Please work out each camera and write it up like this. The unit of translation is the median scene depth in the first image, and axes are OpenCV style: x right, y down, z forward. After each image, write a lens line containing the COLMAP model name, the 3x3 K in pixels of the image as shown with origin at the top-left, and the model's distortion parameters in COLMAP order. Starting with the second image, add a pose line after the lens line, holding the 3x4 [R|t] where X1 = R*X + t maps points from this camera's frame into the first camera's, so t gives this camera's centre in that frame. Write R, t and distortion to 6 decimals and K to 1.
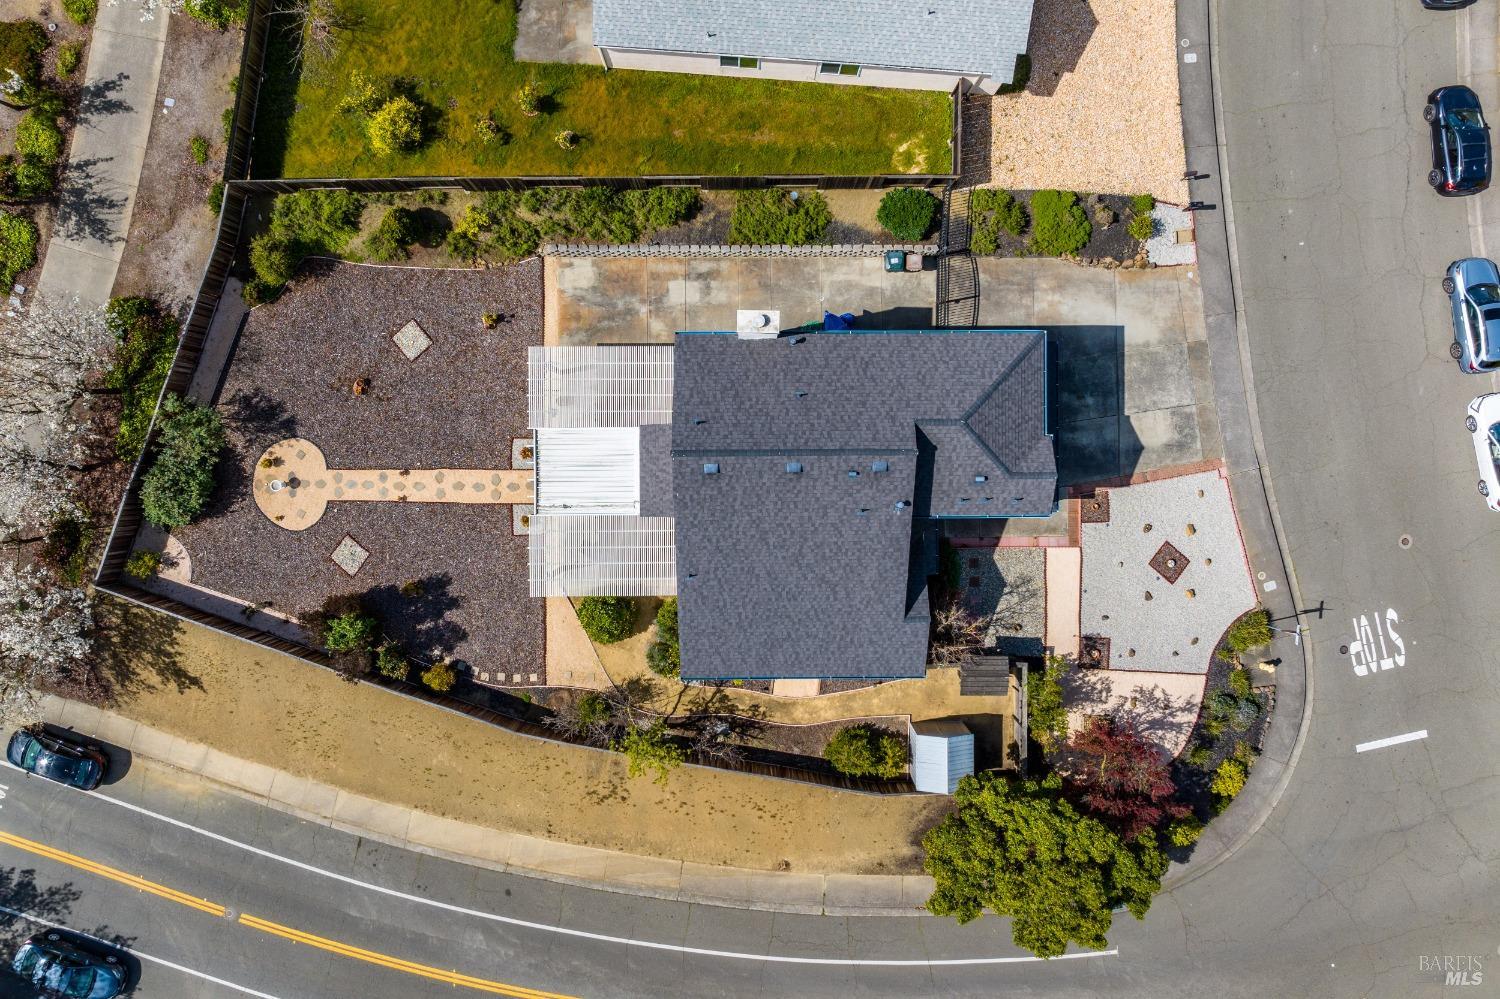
lens RADIAL K [[1004.6, 0, 750.1], [0, 1004.6, 443.9], [0, 0, 1]] dist [-0.037384, -0.000234]
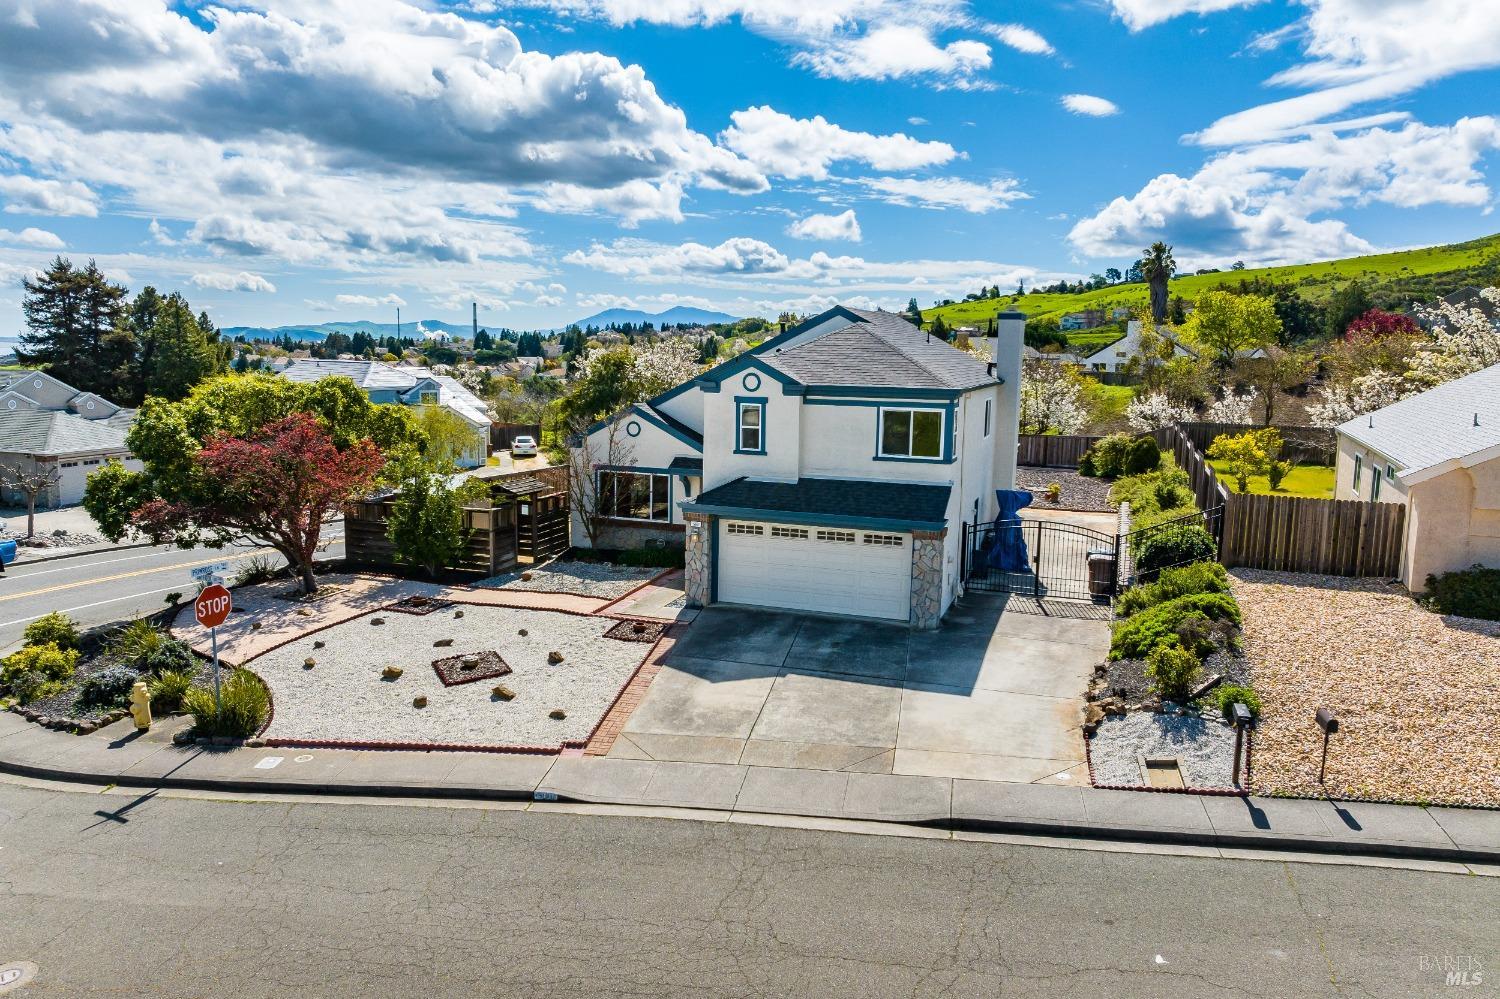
lens RADIAL K [[1048.4, 0, 743.8], [0, 1048.4, 496.2], [0, 0, 1]] dist [-0.032331, -0.006282]
pose [[-0.339677, 0.125773, -0.932095, 0.874272], [-0.940458, -0.058697, 0.334804, -0.186893], [-0.012602, 0.990321, 0.138222, 0.856574]]
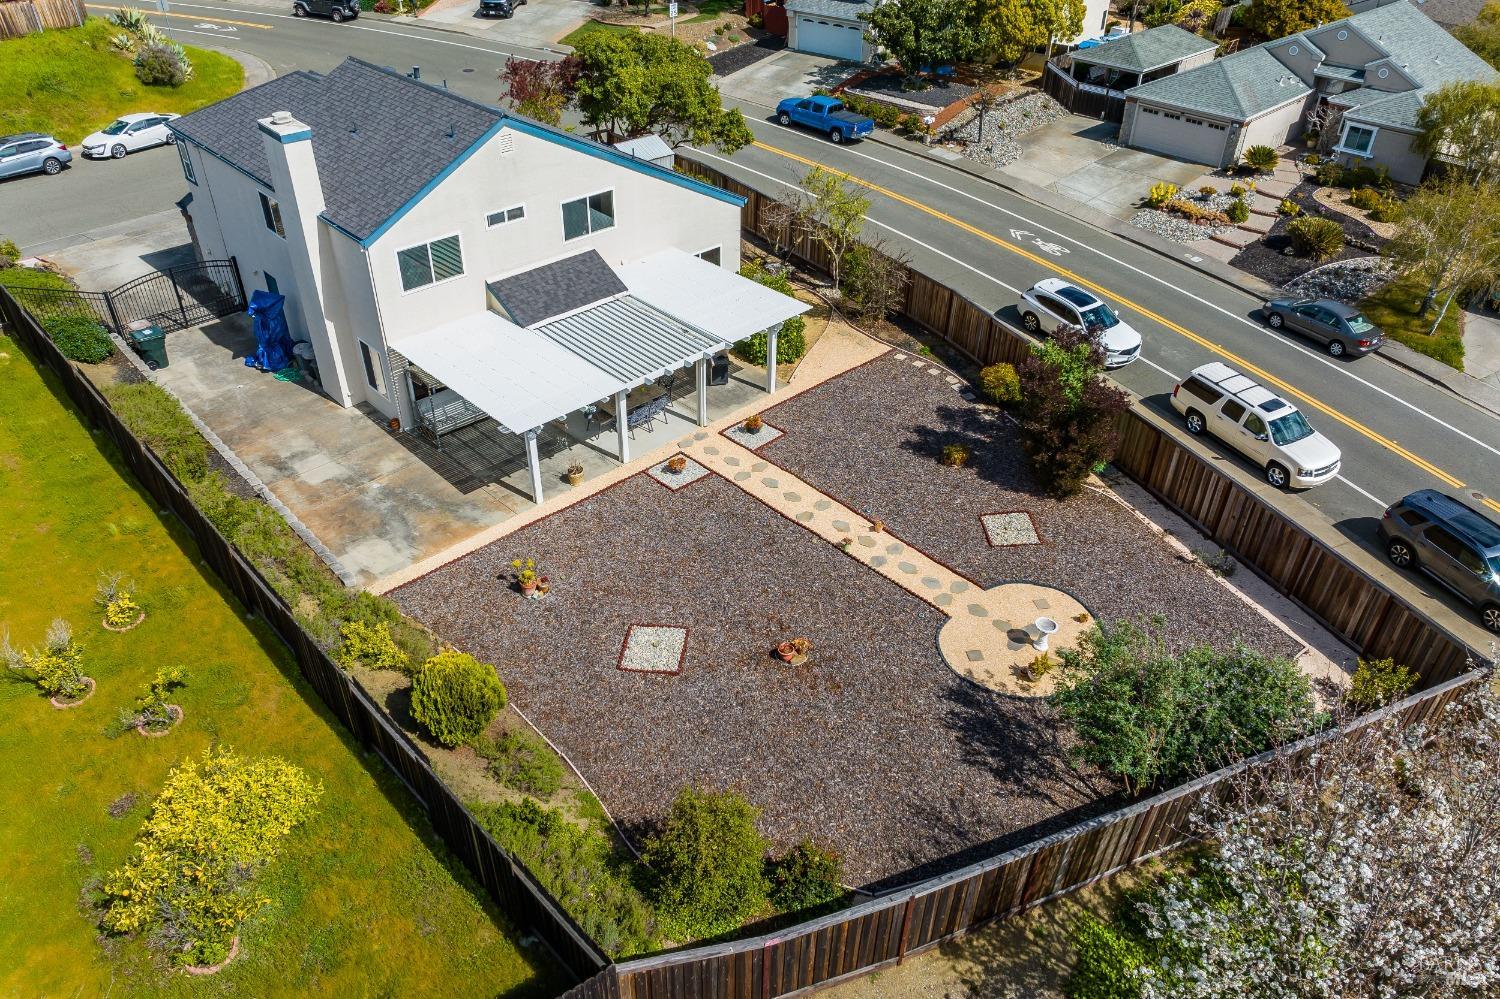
lens RADIAL K [[1048.4, 0, 743.8], [0, 1048.4, 496.2], [0, 0, 1]] dist [-0.032331, -0.006282]
pose [[-0.686695, -0.434354, 0.582912, -0.642494], [0.726510, -0.382299, 0.570991, -0.341556], [-0.025165, 0.815588, 0.578085, 0.638519]]
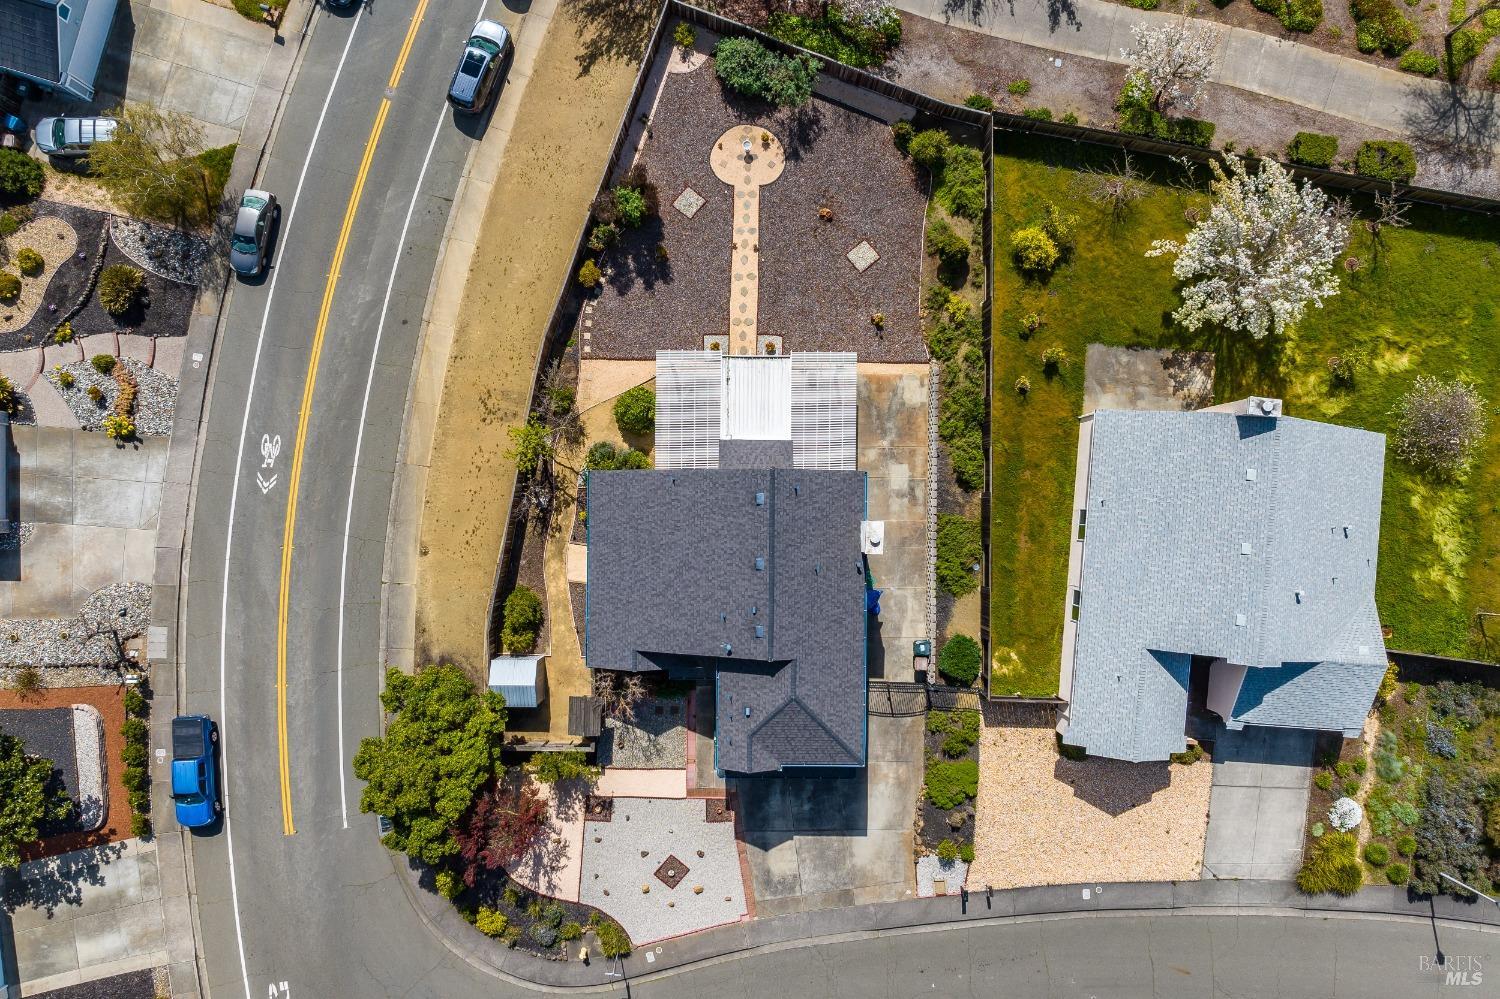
lens RADIAL K [[1048.4, 0, 743.8], [0, 1048.4, 496.2], [0, 0, 1]] dist [-0.032331, -0.006282]
pose [[-0.014790, 0.999692, -0.019950, -0.013312], [-0.999887, -0.014843, -0.002512, 0.042230], [-0.002807, 0.019911, 0.999798, -0.285856]]
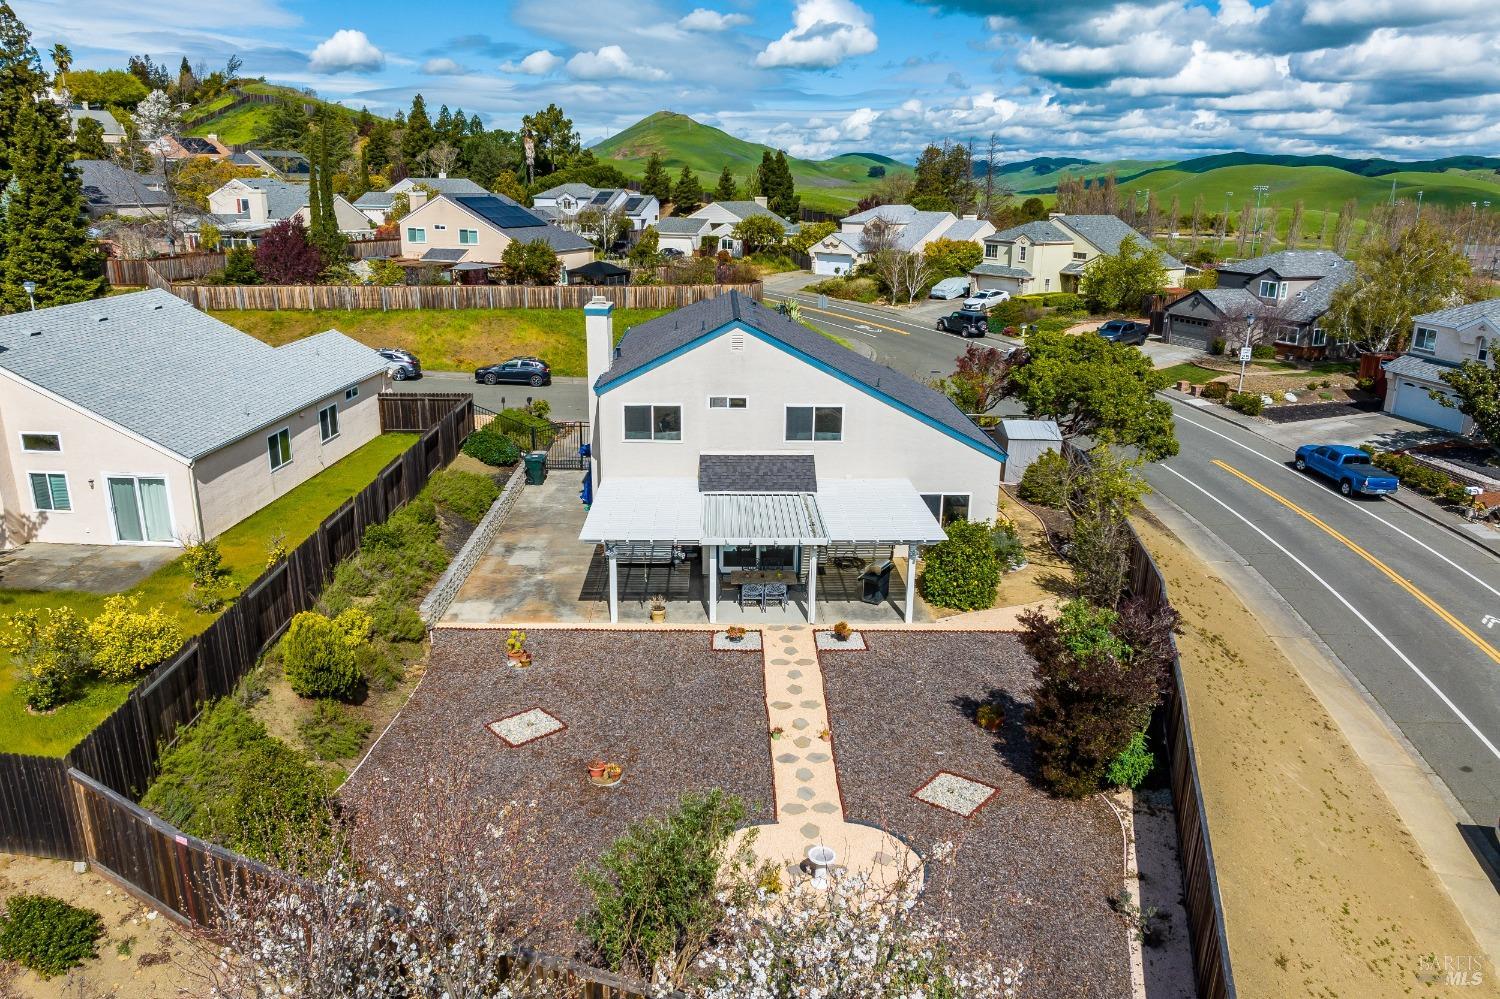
lens RADIAL K [[1048.4, 0, 743.8], [0, 1048.4, 496.2], [0, 0, 1]] dist [-0.032331, -0.006282]
pose [[-0.018635, -0.294427, 0.955492, -0.838890], [0.999549, 0.017008, 0.024735, -0.004142], [-0.023534, 0.955523, 0.293977, 0.720471]]
